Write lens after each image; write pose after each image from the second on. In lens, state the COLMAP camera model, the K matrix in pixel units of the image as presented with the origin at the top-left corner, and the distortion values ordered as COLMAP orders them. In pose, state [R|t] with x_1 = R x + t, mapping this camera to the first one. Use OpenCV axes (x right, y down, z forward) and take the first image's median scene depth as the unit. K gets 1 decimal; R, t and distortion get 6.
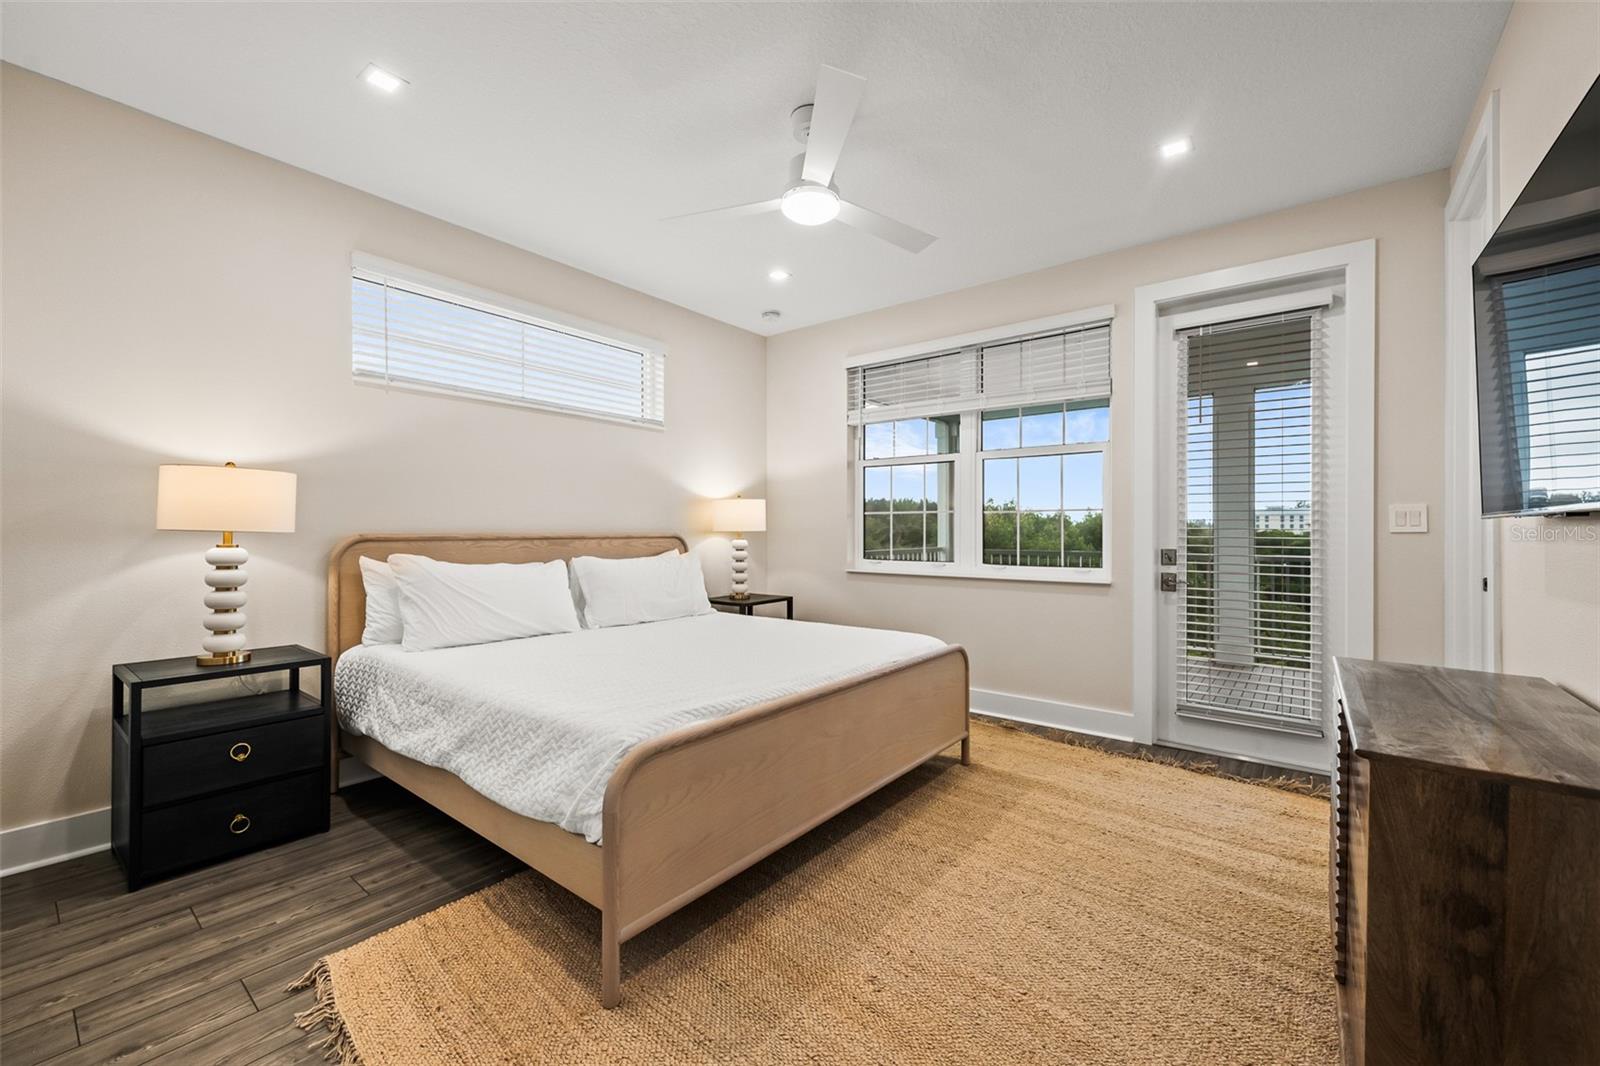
lens RADIAL K [[650.9, 0, 807.6], [0, 650.9, 527.1], [0, 0, 1]] dist [0.008472, -0.000102]
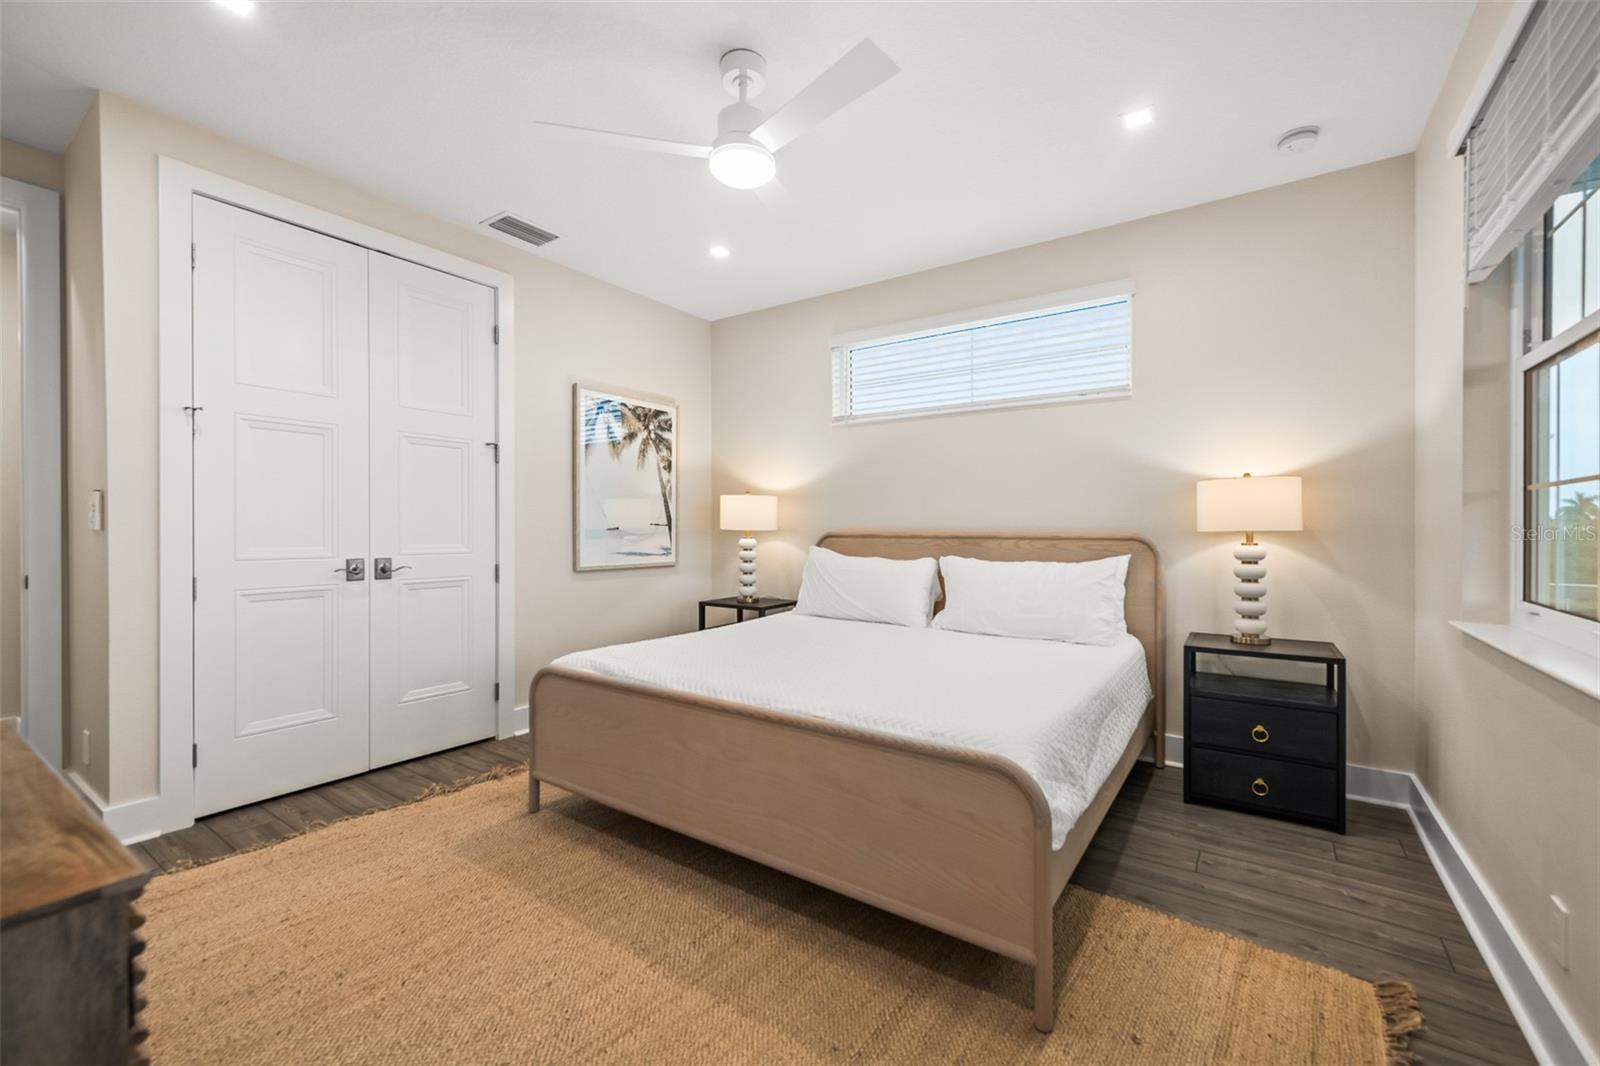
lens RADIAL K [[650.9, 0, 799.9], [0, 650.9, 539.8], [0, 0, 1]] dist [0.008472, -0.000102]
pose [[0.052390, 0.024963, -0.998315, 0.589444], [0.007334, 0.999651, 0.025382, -0.006496], [0.998600, -0.008651, 0.052189, 0.669031]]
